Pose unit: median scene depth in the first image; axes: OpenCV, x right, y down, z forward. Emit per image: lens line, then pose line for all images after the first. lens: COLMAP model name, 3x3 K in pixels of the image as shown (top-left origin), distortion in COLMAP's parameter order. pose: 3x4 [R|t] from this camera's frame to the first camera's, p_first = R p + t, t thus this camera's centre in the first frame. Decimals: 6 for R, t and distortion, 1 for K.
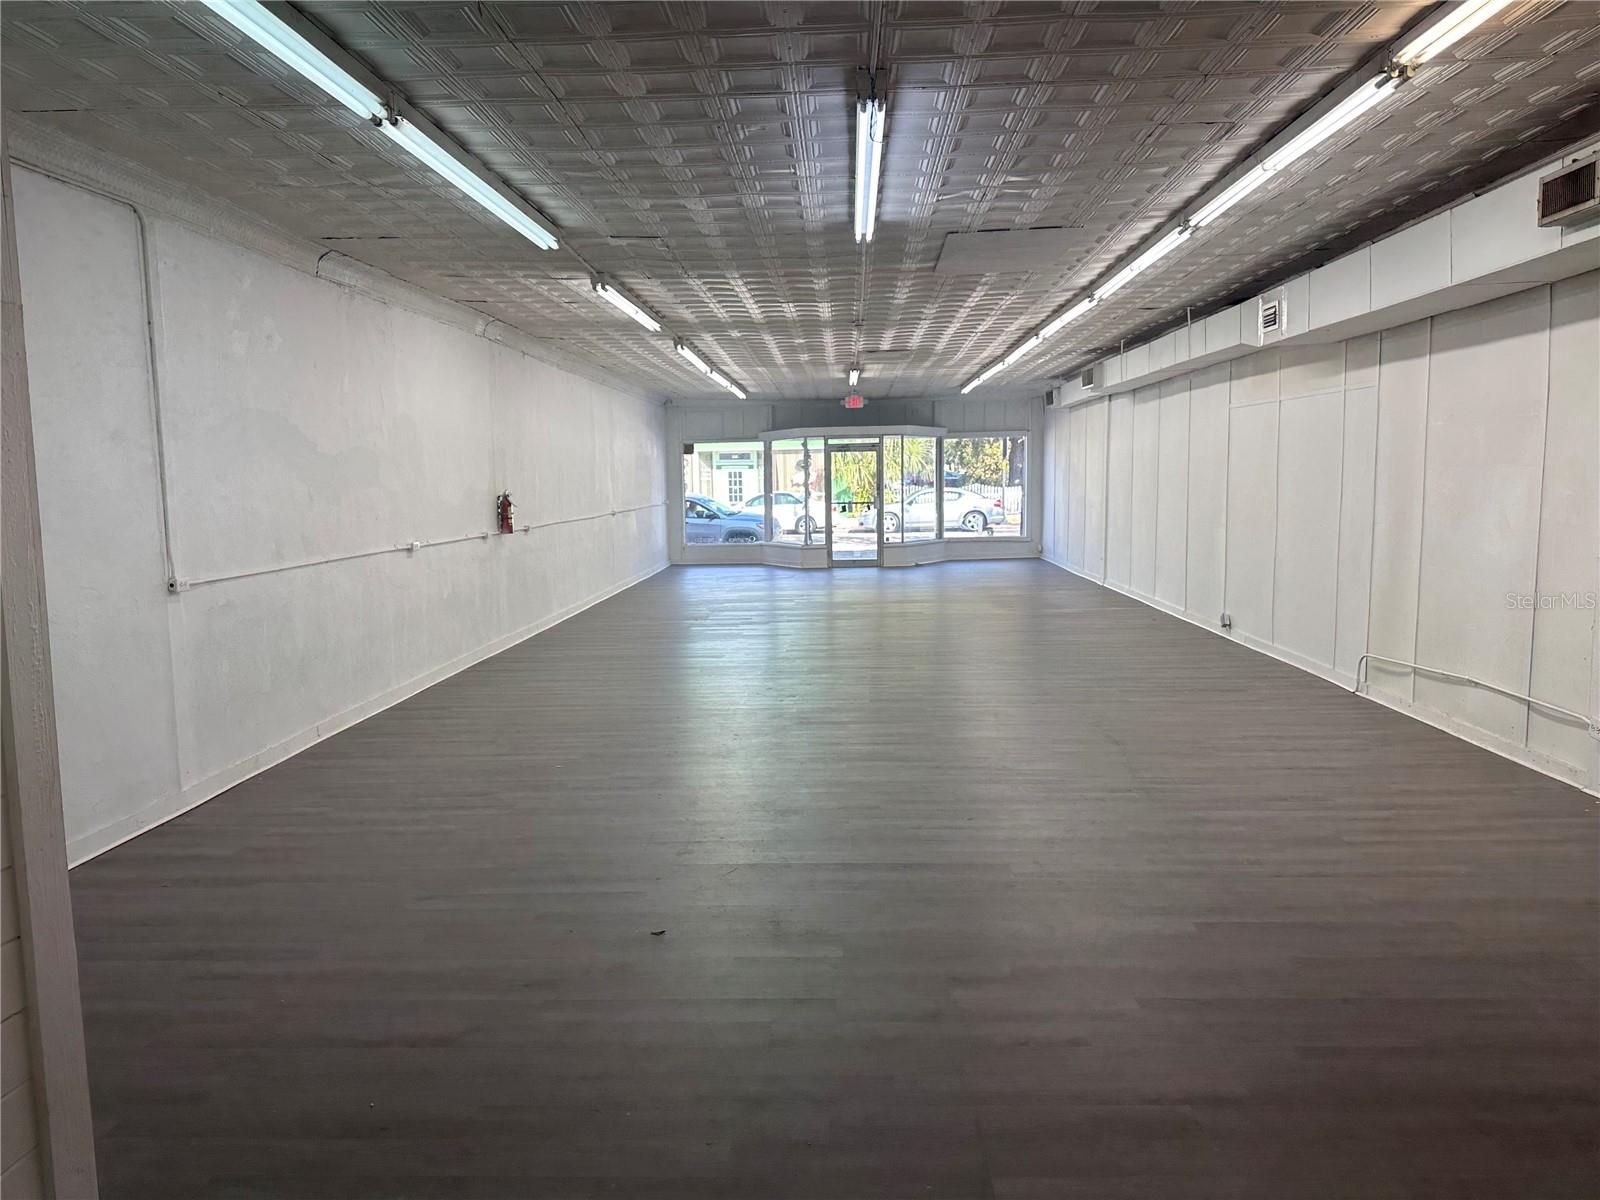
lens RADIAL K [[1140.0, 0, 787.8], [0, 1140.0, 603.3], [0, 0, 1]] dist [0.035090, -0.049789]
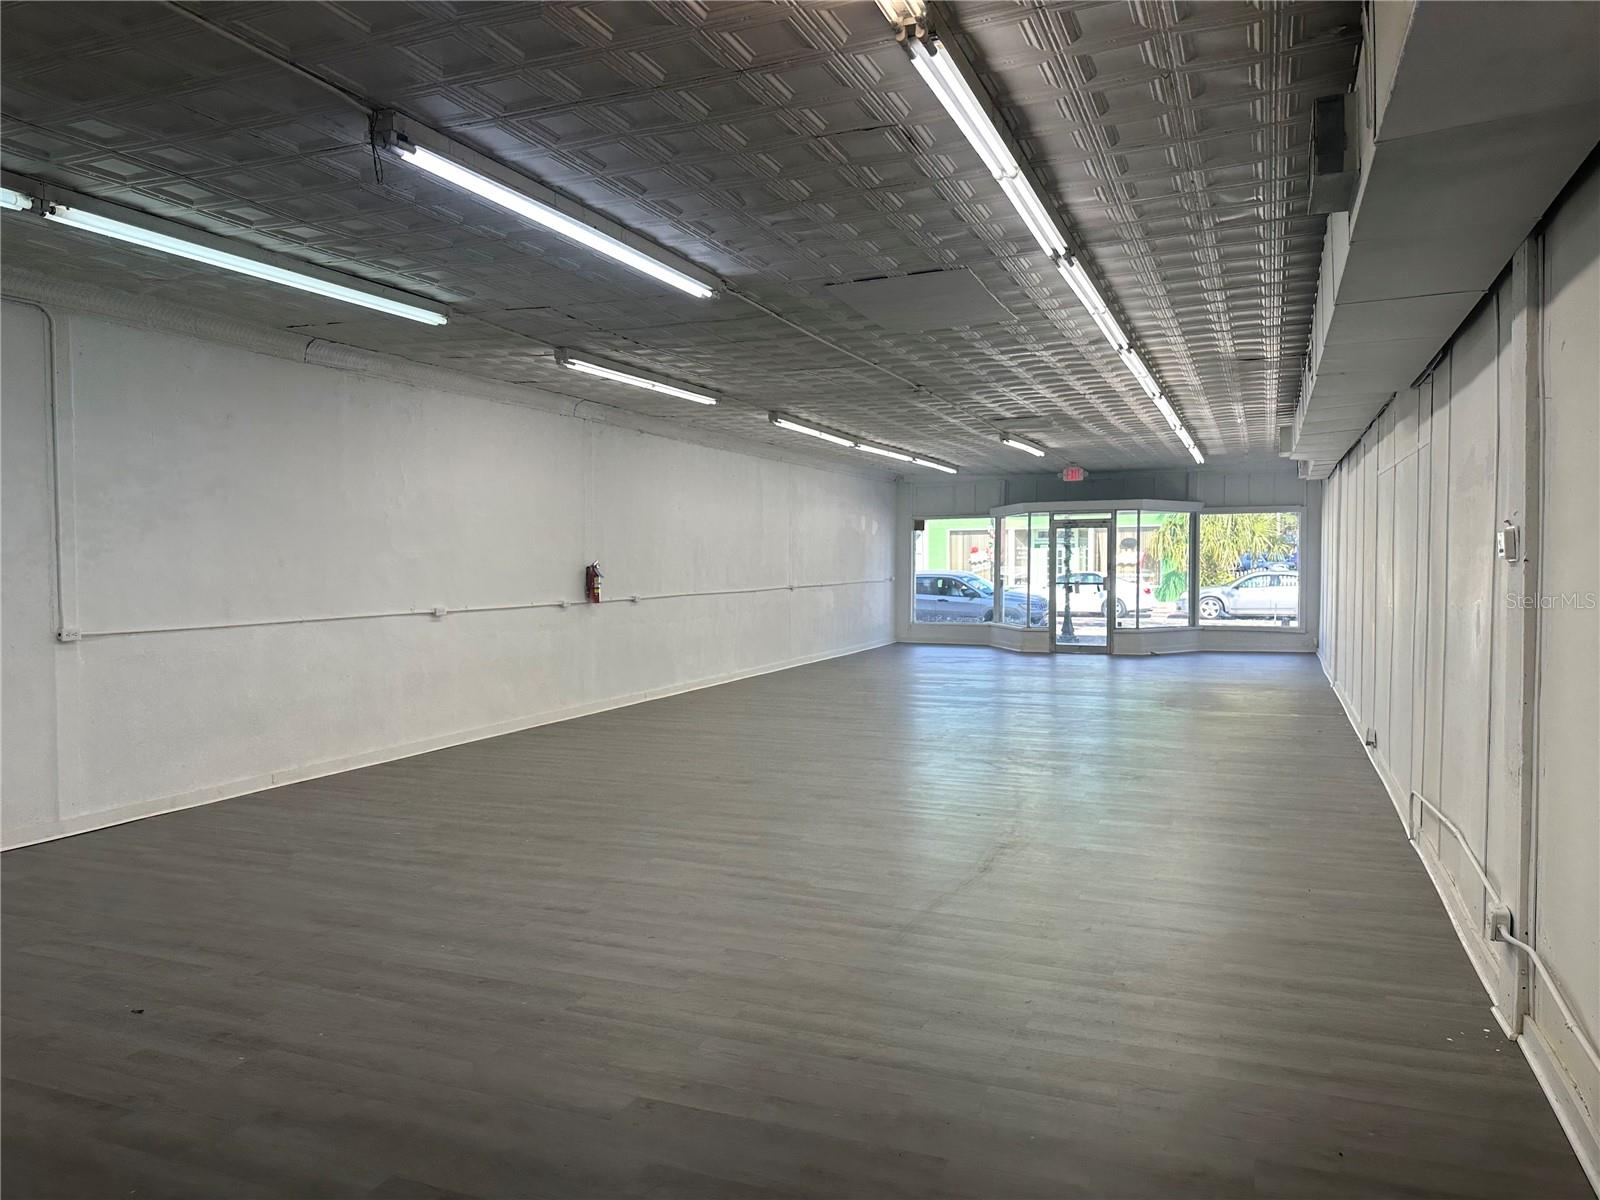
lens RADIAL K [[1140.0, 0, 779.9], [0, 1140.0, 599.2], [0, 0, 1]] dist [0.035090, -0.049789]
pose [[0.936693, 0.026528, -0.349145, 0.153237], [-0.051749, 0.996664, -0.063106, -0.004857], [0.346307, 0.077178, 0.934941, 0.055693]]
